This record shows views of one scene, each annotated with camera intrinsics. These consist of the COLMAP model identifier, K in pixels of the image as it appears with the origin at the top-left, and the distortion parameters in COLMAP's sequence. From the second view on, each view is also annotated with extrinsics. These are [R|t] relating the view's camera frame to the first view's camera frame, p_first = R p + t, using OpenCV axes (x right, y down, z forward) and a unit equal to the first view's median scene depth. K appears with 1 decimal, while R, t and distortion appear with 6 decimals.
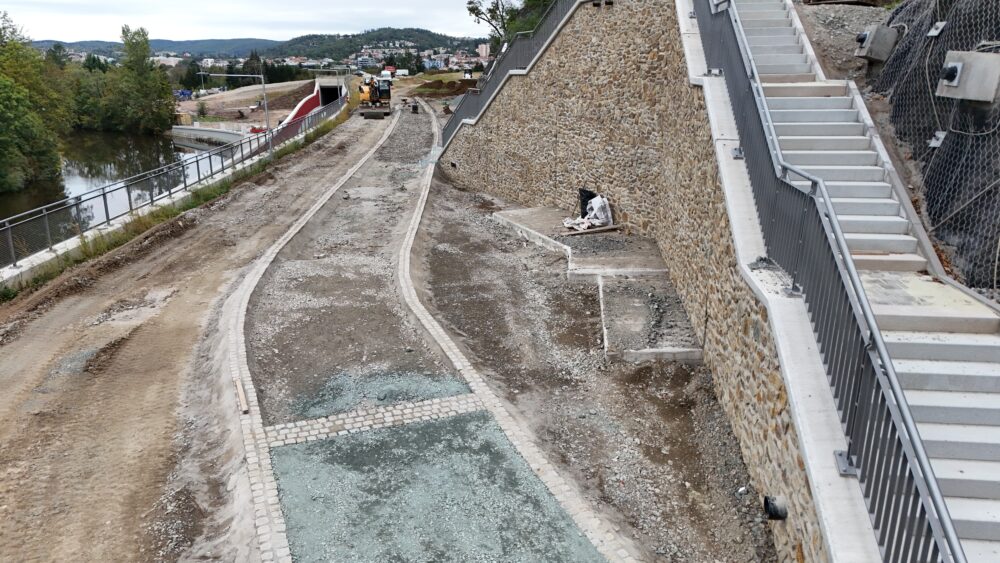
lens RADIAL K [[726.0, 0, 500.0], [0, 726.0, 281.5], [0, 0, 1]] dist [0.084763, -0.093105]
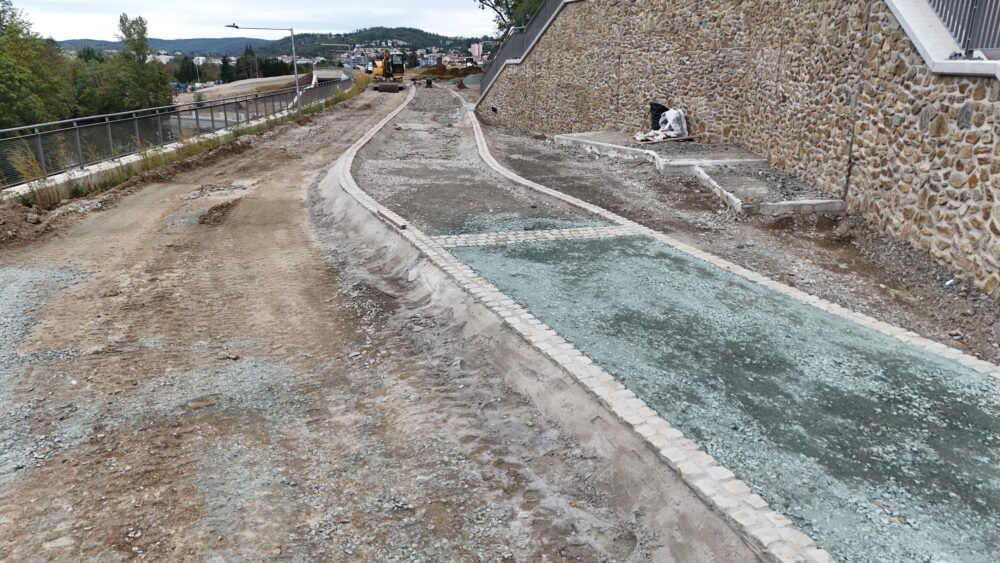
lens RADIAL K [[726.0, 0, 500.0], [0, 726.0, 281.5], [0, 0, 1]] dist [0.084763, -0.093105]
pose [[0.999941, 0.000705, 0.010805, -0.106744], [-0.000704, 1.000000, -0.000025, 0.115547], [-0.010805, 0.000018, 0.999942, 0.020976]]
